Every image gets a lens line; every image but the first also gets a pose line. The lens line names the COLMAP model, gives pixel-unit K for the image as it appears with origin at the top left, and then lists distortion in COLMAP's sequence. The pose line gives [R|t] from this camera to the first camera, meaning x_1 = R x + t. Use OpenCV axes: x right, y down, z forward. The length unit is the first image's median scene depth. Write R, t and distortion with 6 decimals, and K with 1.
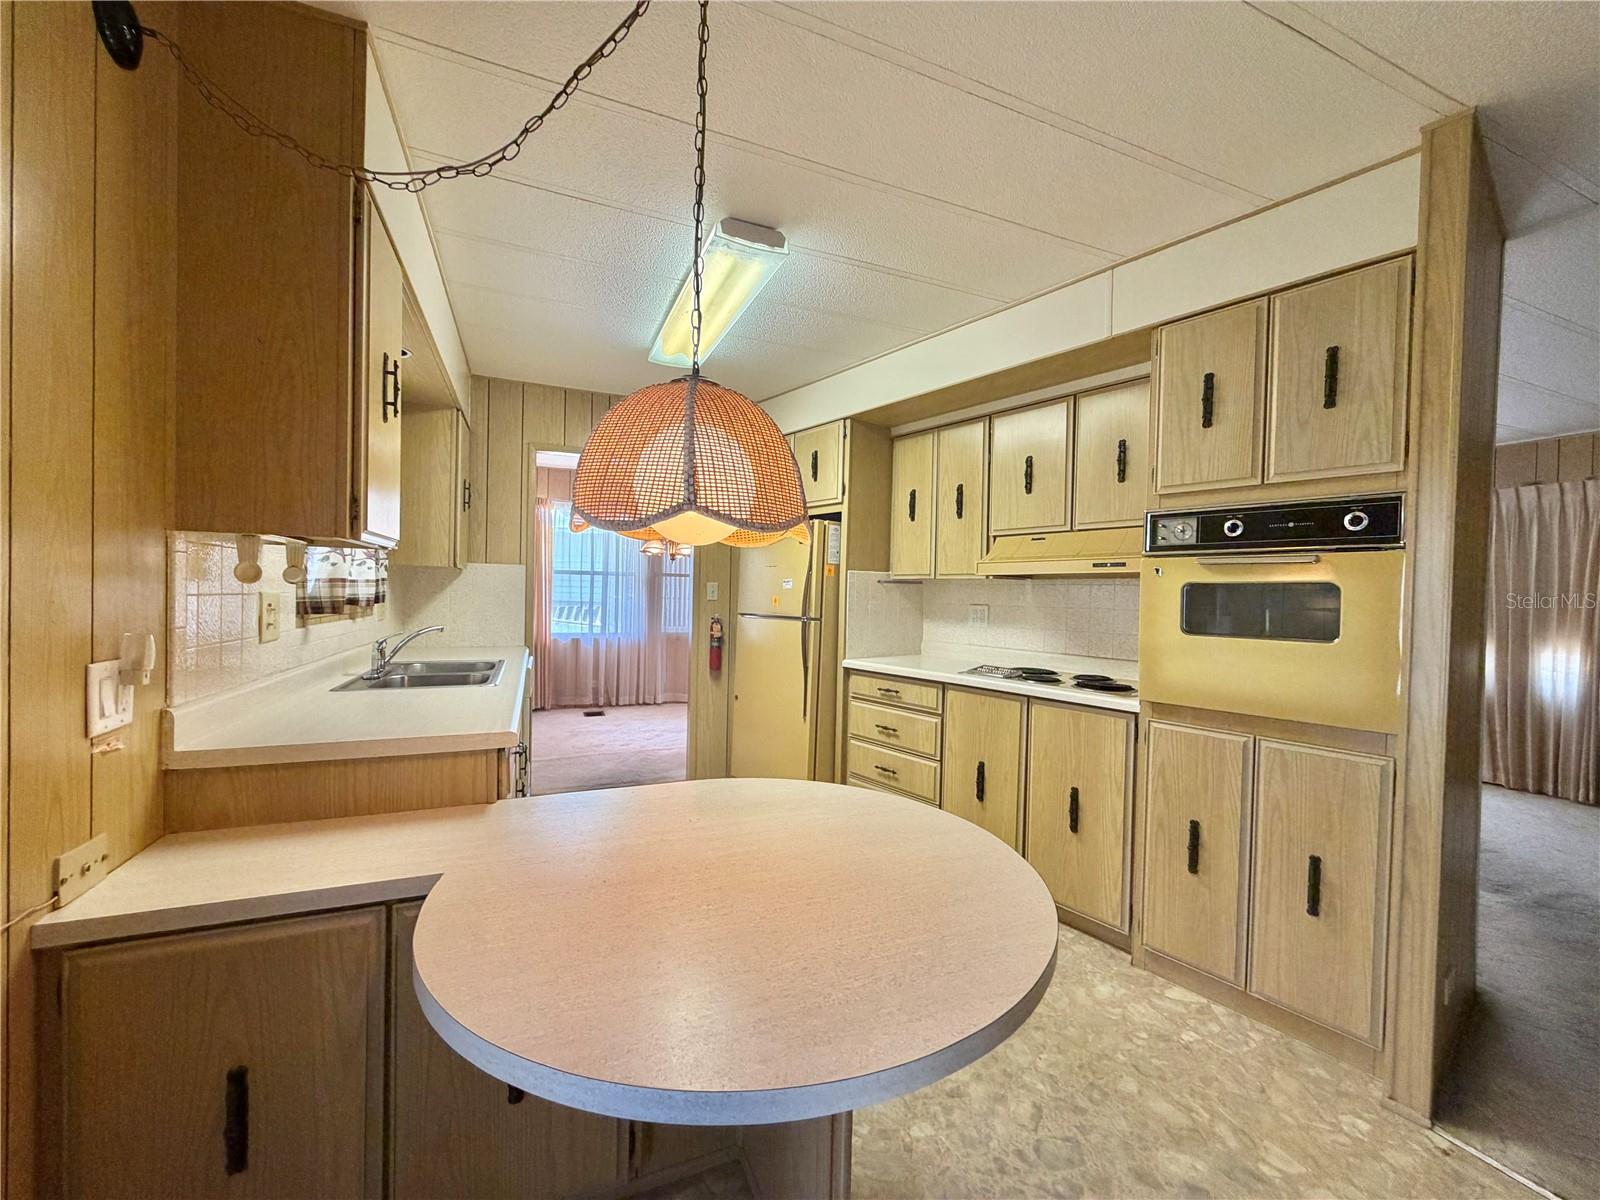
lens RADIAL K [[639.1, 0, 798.3], [0, 639.1, 600.6], [0, 0, 1]] dist [0.000425, 0.000029]
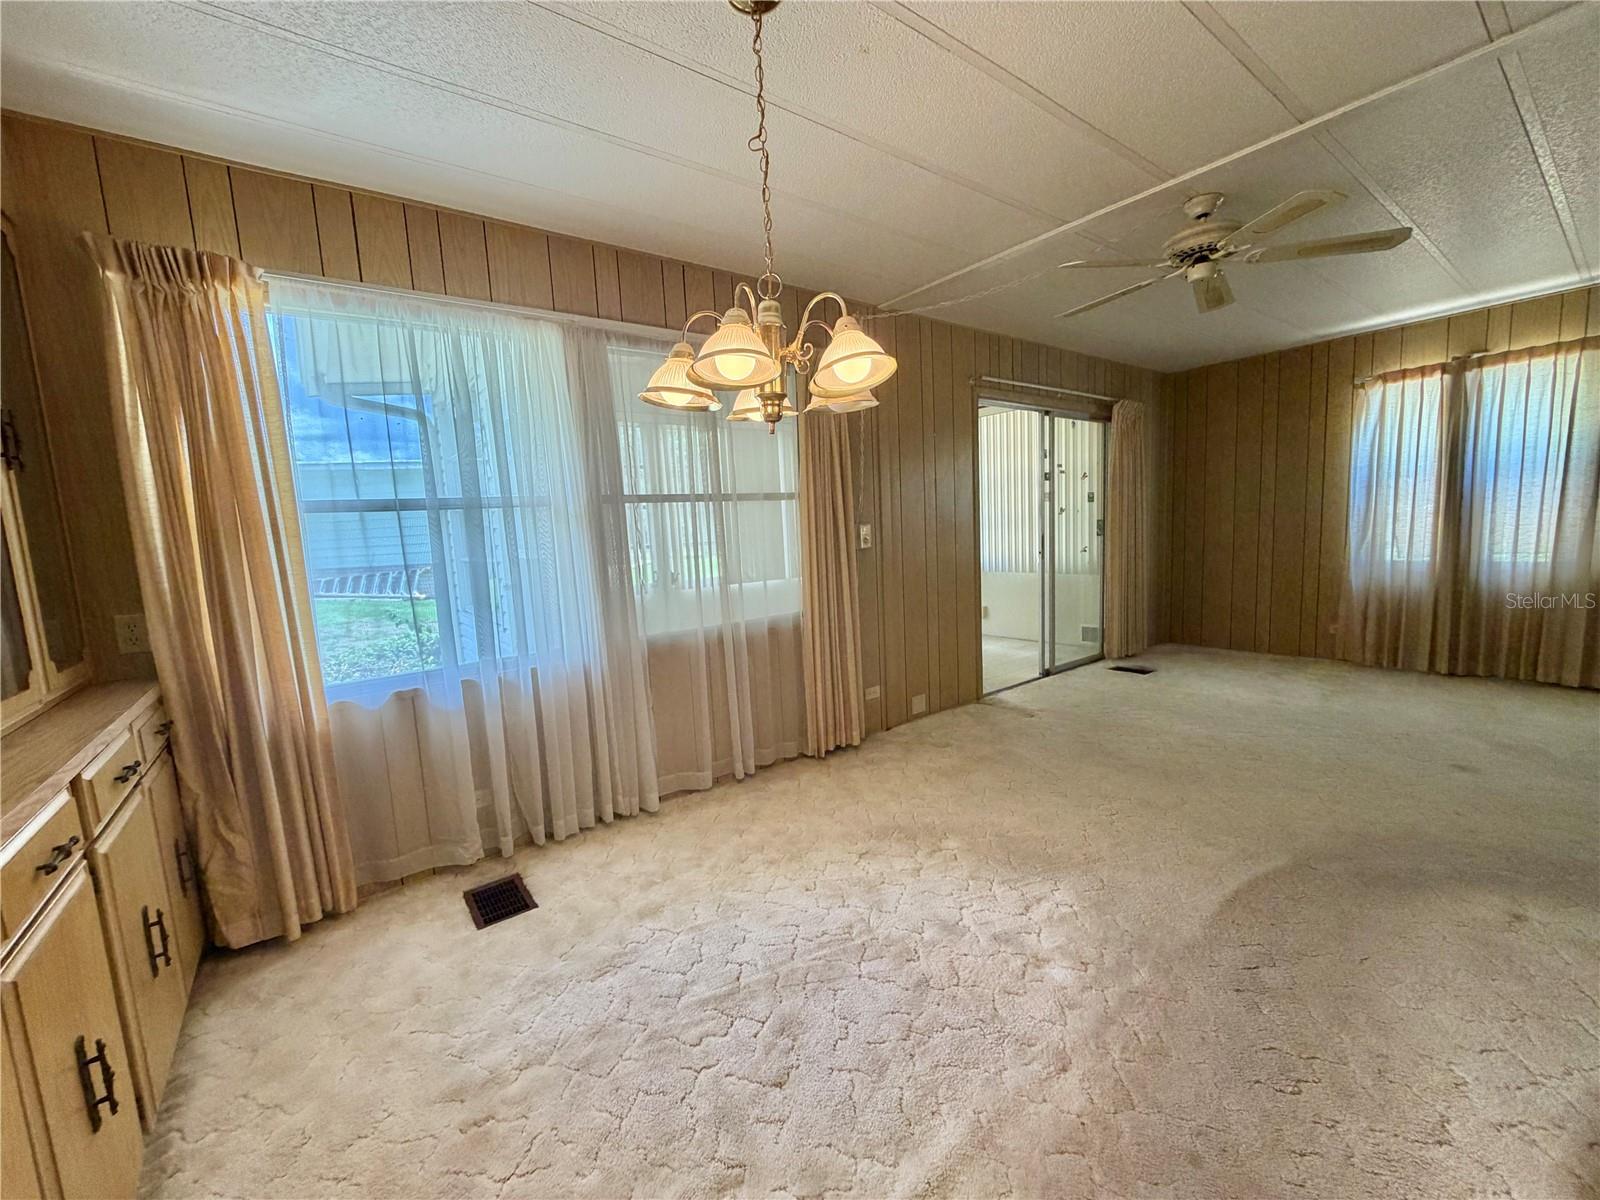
lens RADIAL K [[639.1, 0, 798.3], [0, 639.1, 600.6], [0, 0, 1]] dist [0.000425, 0.000029]
pose [[0.965534, -0.101603, 0.239629, -0.216084], [0.076904, 0.990920, 0.110284, -0.013323], [-0.248658, -0.088055, 0.964580, 0.599567]]
